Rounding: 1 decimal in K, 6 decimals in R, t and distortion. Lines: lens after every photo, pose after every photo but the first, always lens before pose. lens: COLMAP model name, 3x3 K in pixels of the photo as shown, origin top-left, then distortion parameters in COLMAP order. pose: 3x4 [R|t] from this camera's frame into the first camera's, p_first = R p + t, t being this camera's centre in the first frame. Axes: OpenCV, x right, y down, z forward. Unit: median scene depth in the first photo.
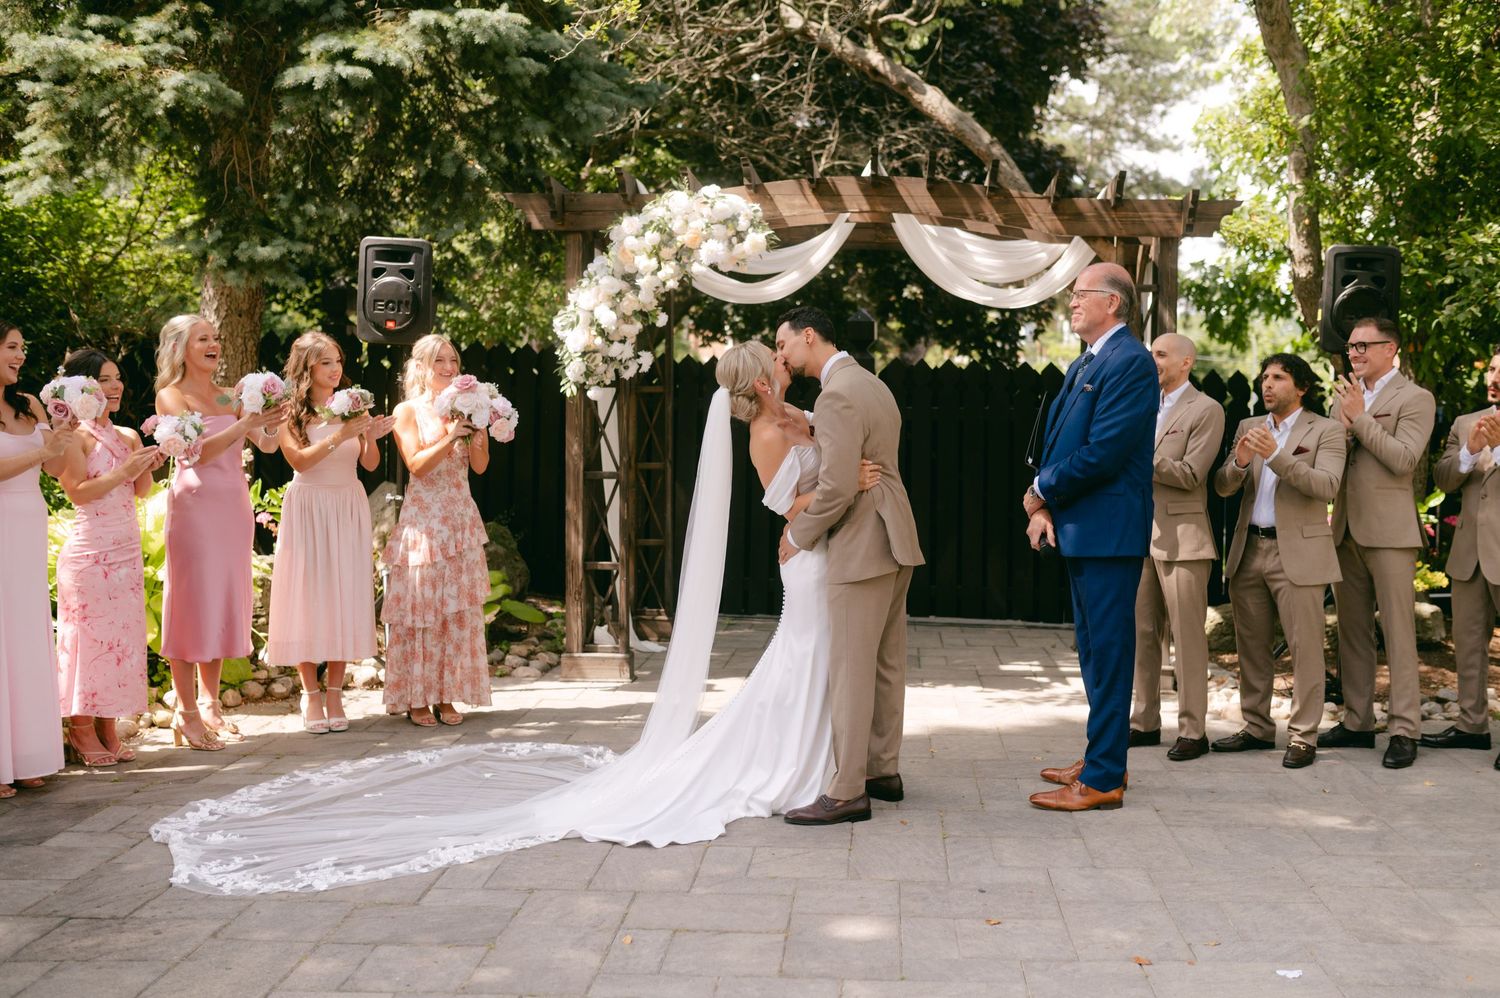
lens RADIAL K [[1781.4, 0, 770.2], [0, 1781.4, 496.5], [0, 0, 1]] dist [-0.074783, 0.034128]
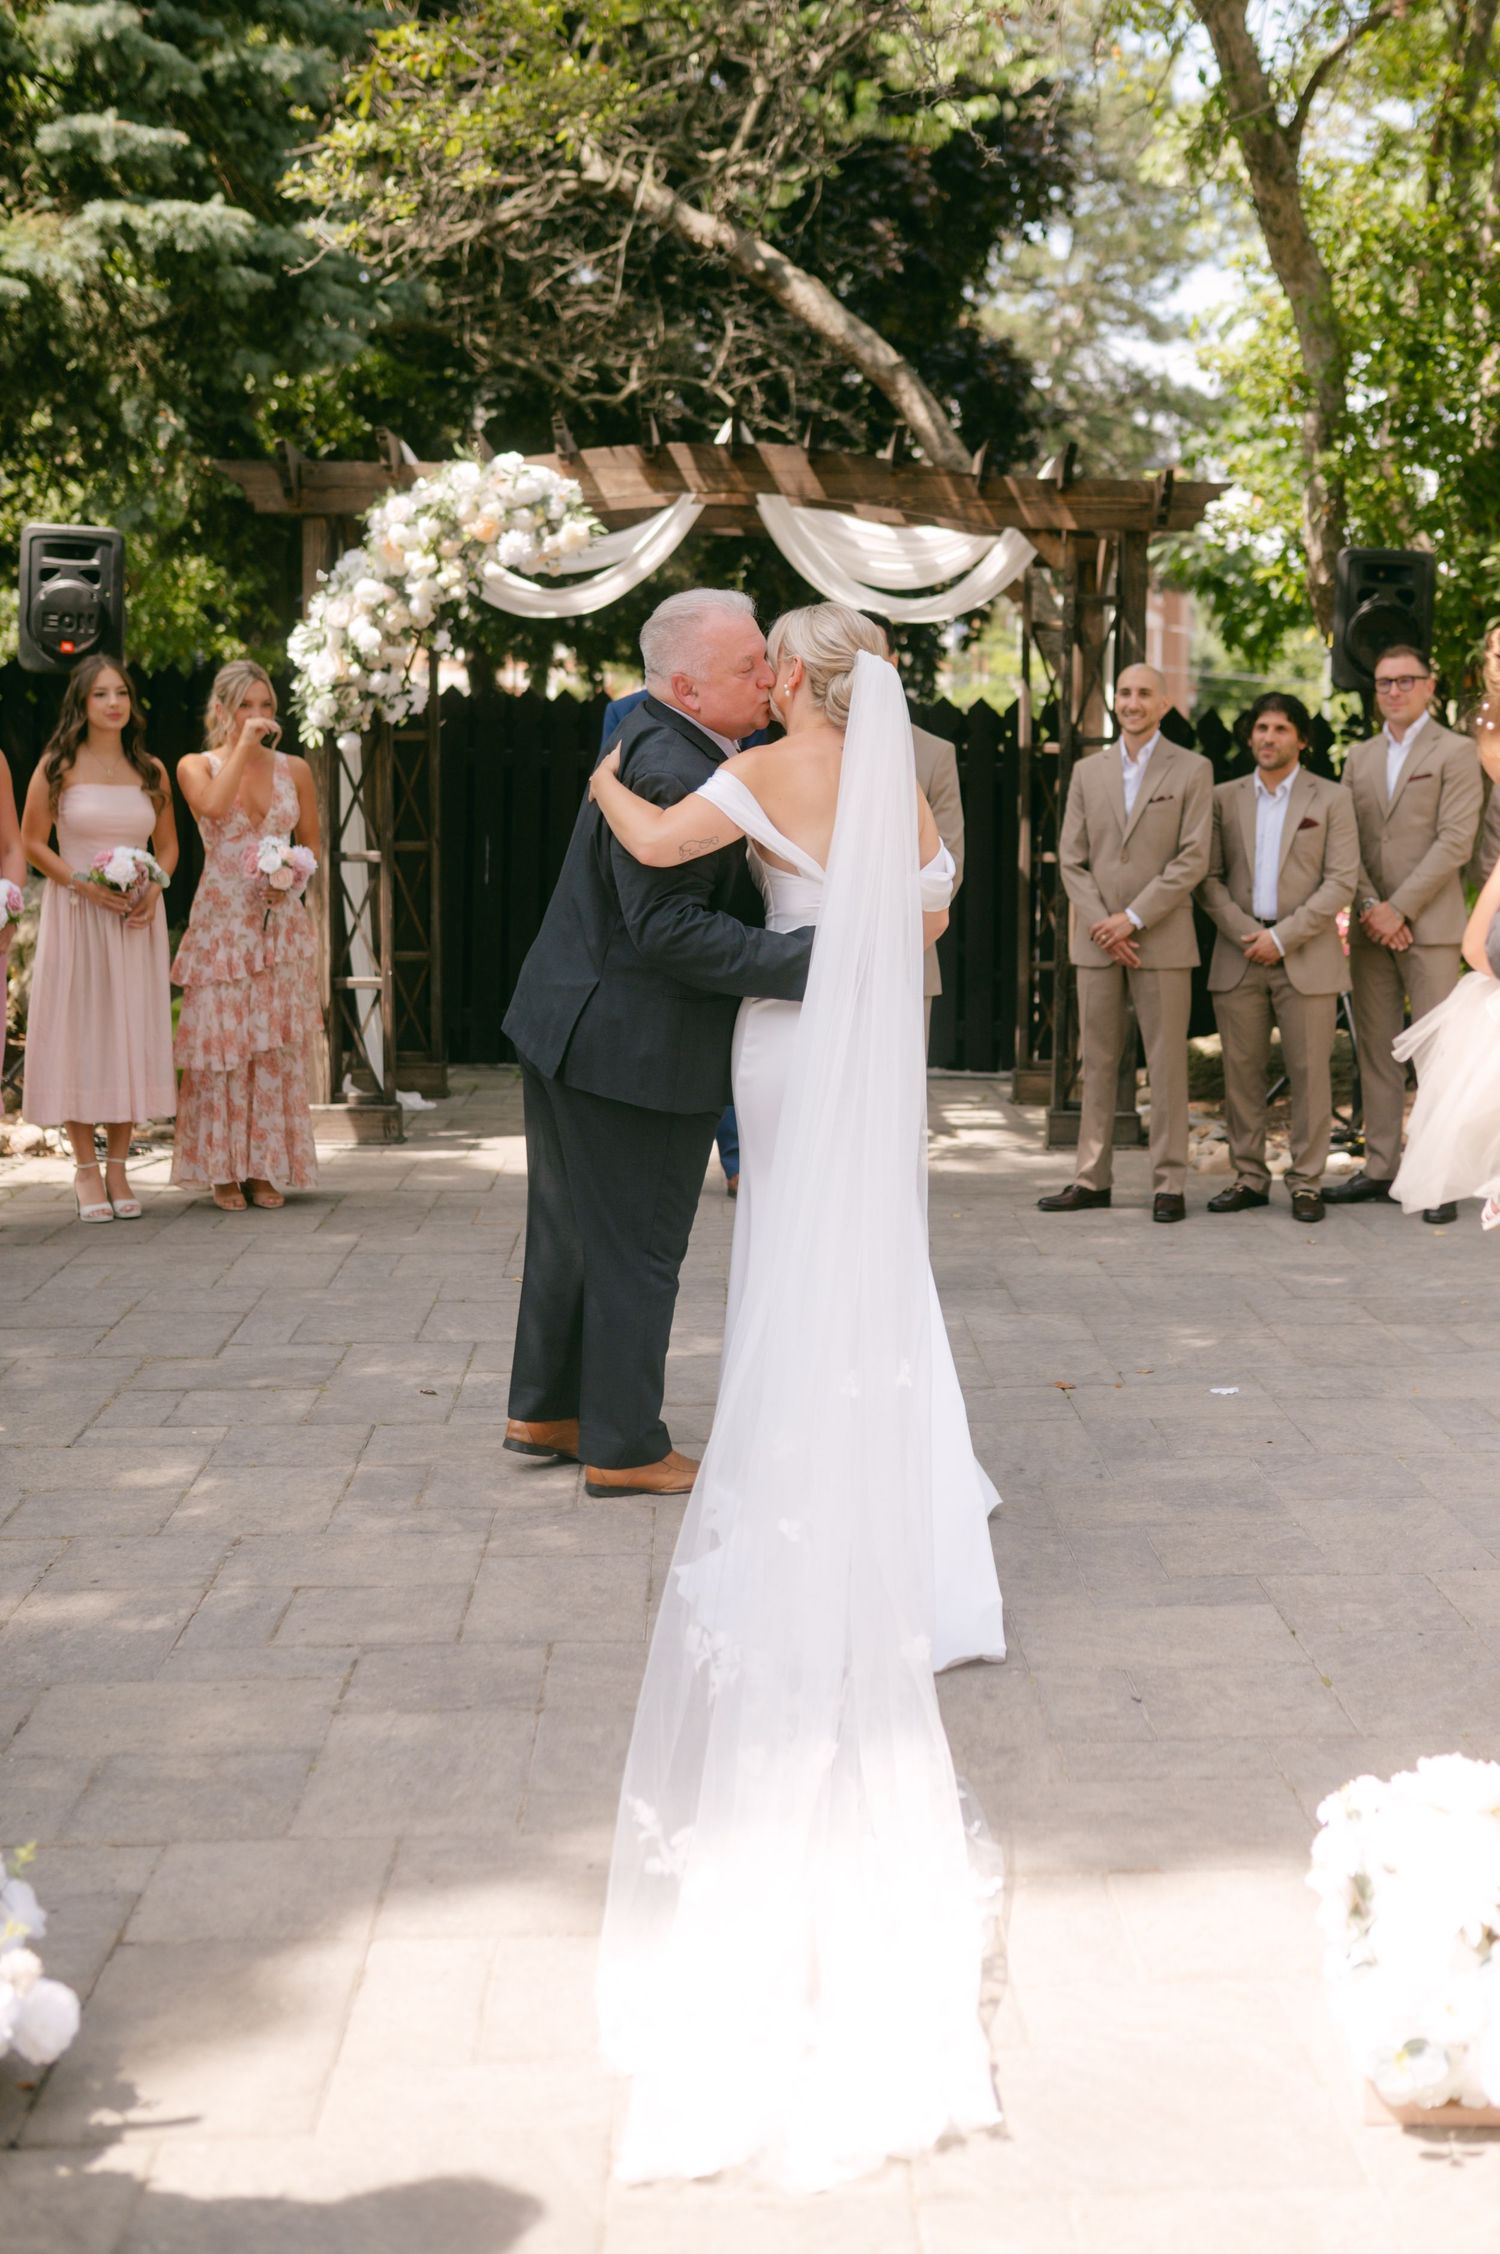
lens RADIAL K [[2929.3, 0, 750.0], [0, 2929.3, 1127.0], [0, 0, 1]] dist [-0.063085, 0.015642]
pose [[0.997237, -0.007039, 0.073945, -0.024480], [0.001505, 0.997210, 0.074630, 0.009115], [-0.074264, -0.074313, 0.994466, -0.200159]]
